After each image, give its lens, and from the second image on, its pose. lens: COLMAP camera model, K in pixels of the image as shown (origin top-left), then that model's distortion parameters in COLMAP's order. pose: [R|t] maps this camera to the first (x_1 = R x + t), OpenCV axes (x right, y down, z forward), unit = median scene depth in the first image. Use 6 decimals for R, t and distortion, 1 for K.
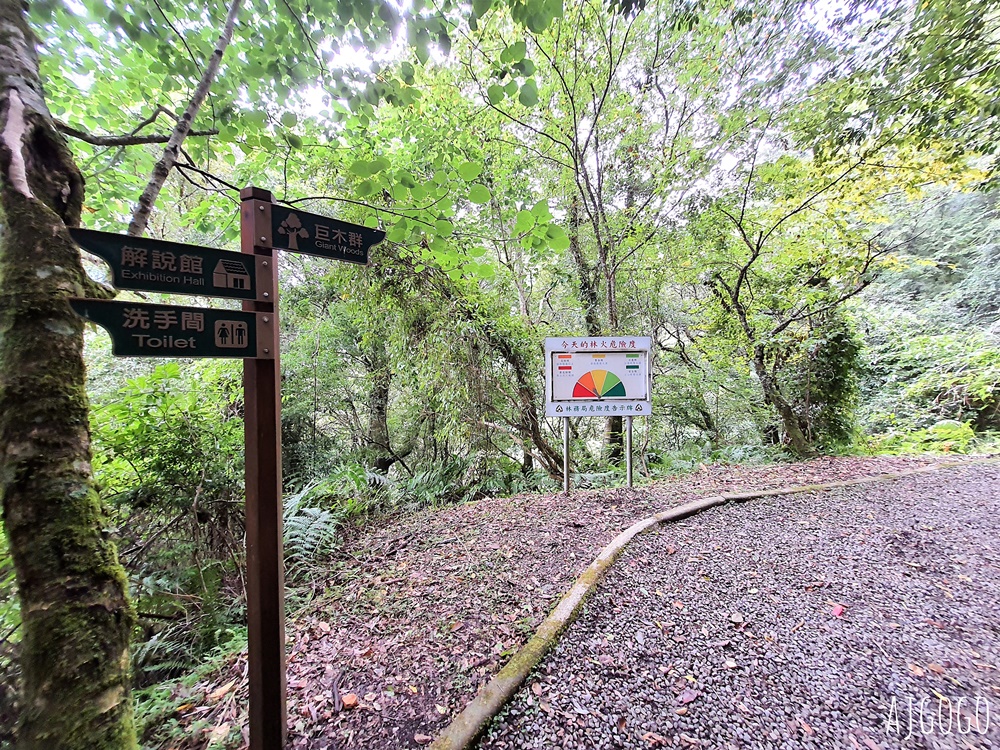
lens RADIAL K [[399.2, 0, 500.0], [0, 399.2, 375.0], [0, 0, 1]] dist [-0.011055, 0.000238]
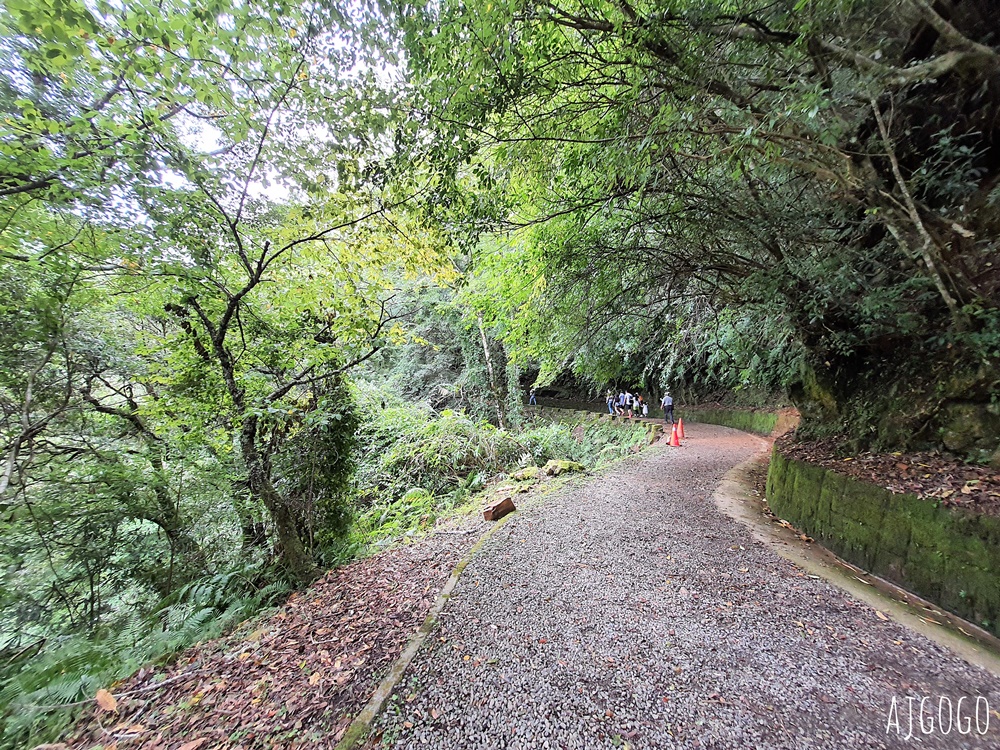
lens RADIAL K [[399.2, 0, 500.0], [0, 399.2, 375.0], [0, 0, 1]] dist [-0.011055, 0.000238]
pose [[0.412678, 0.118959, 0.903076, 0.197601], [0.022386, 0.989811, -0.140614, -0.036108], [-0.910602, 0.078245, 0.405810, 0.314252]]
